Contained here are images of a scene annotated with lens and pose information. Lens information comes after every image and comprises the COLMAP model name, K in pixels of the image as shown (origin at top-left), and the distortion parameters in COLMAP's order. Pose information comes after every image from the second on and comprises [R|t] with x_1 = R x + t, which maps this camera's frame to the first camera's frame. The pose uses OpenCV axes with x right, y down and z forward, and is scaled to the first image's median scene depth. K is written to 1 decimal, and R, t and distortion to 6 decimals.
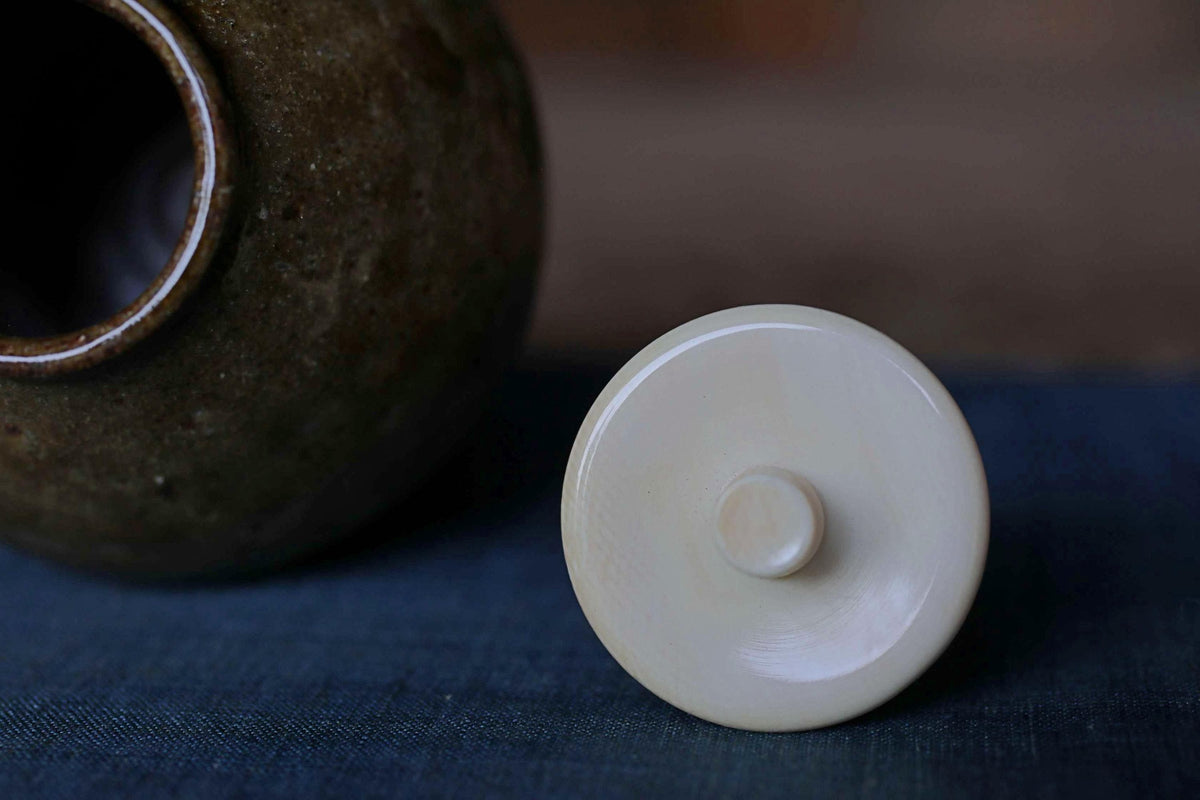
lens RADIAL K [[2378.4, 0, 556.8], [0, 2378.4, 400.6], [0, 0, 1]] dist [0.128063, -0.585591]
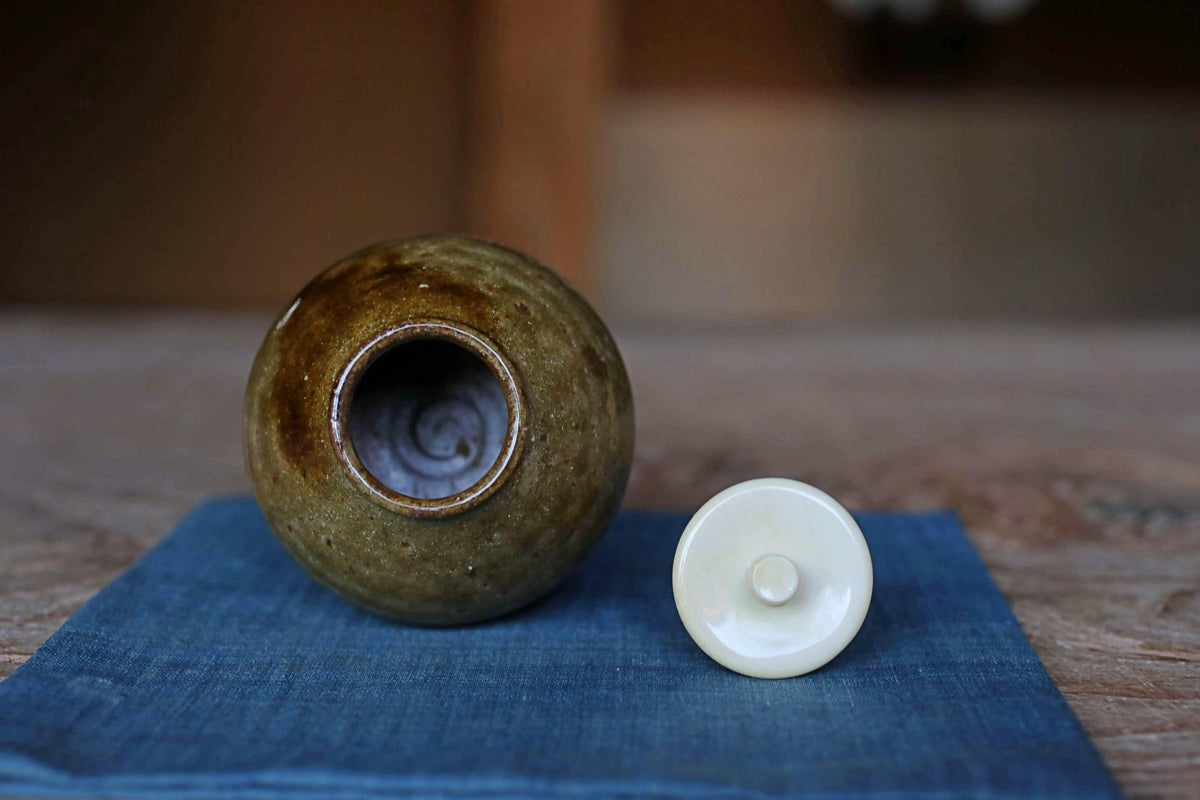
lens RADIAL K [[2378.4, 0, 556.8], [0, 2378.4, 400.6], [0, 0, 1]] dist [0.128063, -0.585591]
pose [[0.989734, -0.009845, 0.142580, -0.392690], [0.020234, 0.997228, -0.071604, 0.038668], [-0.141480, 0.073754, 0.987190, -1.063959]]
